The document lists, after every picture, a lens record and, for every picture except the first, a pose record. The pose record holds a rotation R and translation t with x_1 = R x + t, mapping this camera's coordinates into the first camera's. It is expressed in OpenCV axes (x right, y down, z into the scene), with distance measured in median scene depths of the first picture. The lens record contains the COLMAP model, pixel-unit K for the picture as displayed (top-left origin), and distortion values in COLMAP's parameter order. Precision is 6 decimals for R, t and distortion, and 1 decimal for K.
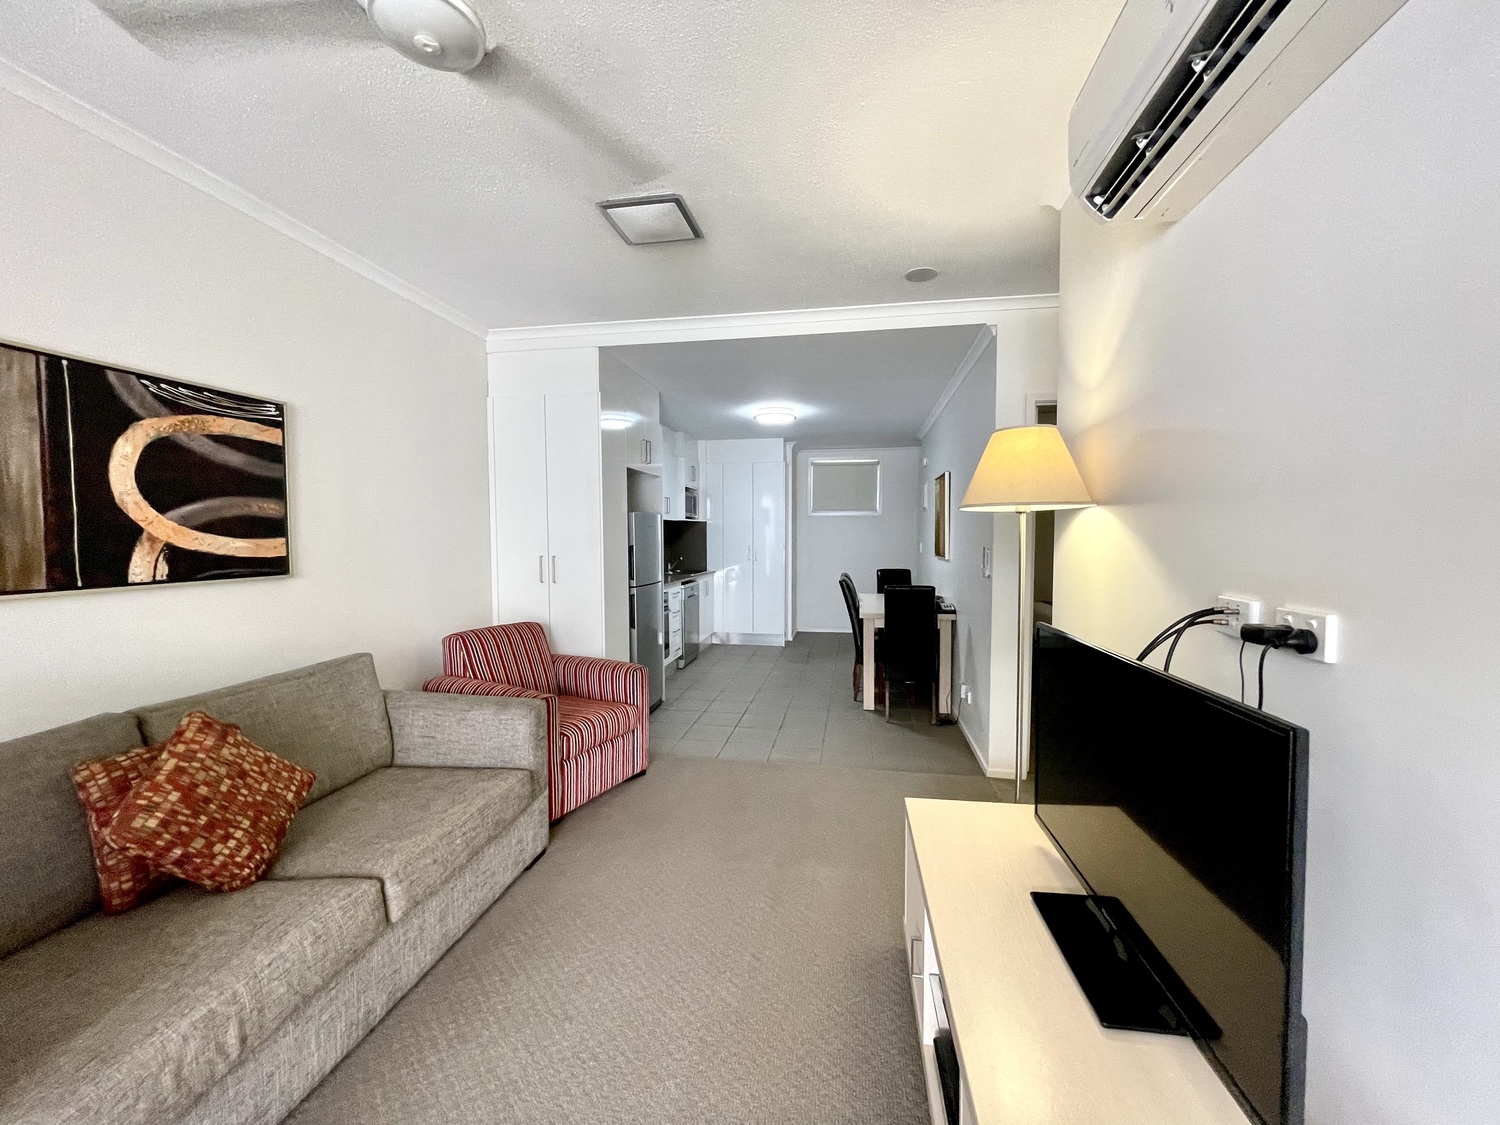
lens RADIAL K [[606.8, 0, 750.7], [0, 606.8, 560.6], [0, 0, 1]] dist [-0.001658, -0.000218]
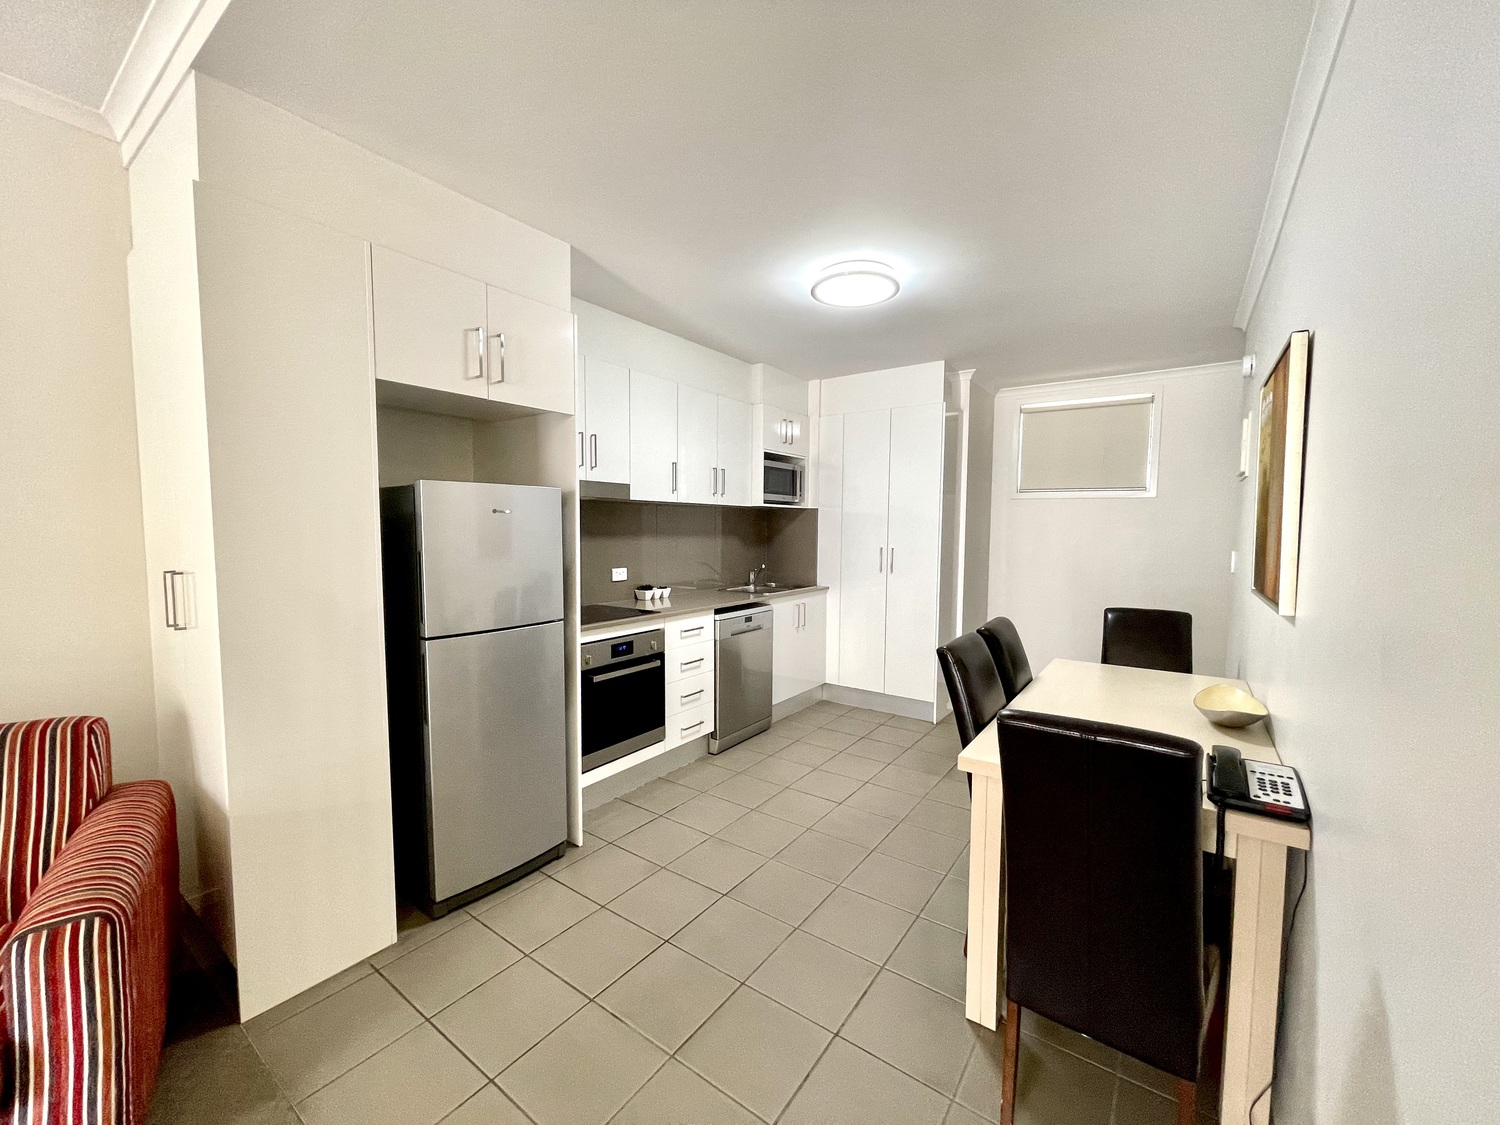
lens RADIAL K [[606.8, 0, 745.8], [0, 606.8, 563.5], [0, 0, 1]] dist [-0.001658, -0.000218]
pose [[0.900944, 0.034662, -0.432549, 0.165486], [-0.027696, 0.999365, 0.022397, -0.023167], [0.433051, -0.008199, 0.901332, 0.478323]]
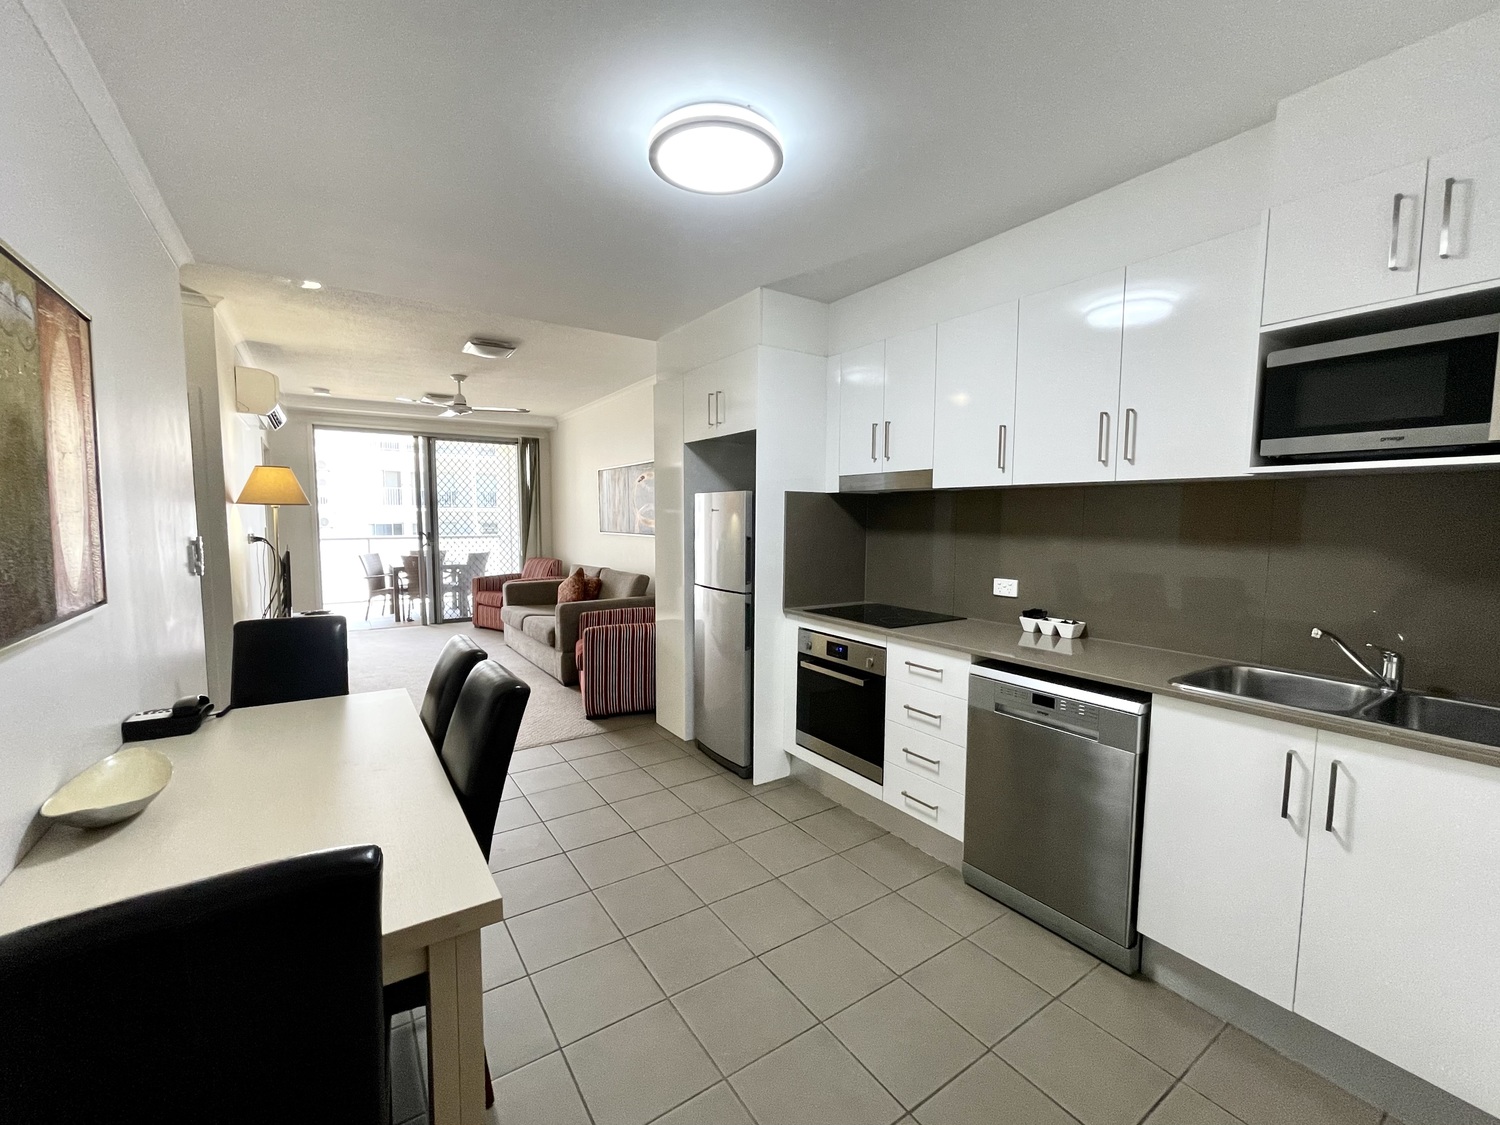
lens RADIAL K [[606.8, 0, 737.2], [0, 606.8, 561.3], [0, 0, 1]] dist [-0.001658, -0.000218]
pose [[-0.718850, 0.046806, -0.693587, 0.241656], [-0.037150, 0.993718, 0.105563, -0.054688], [0.694172, 0.101651, -0.712596, 1.155533]]
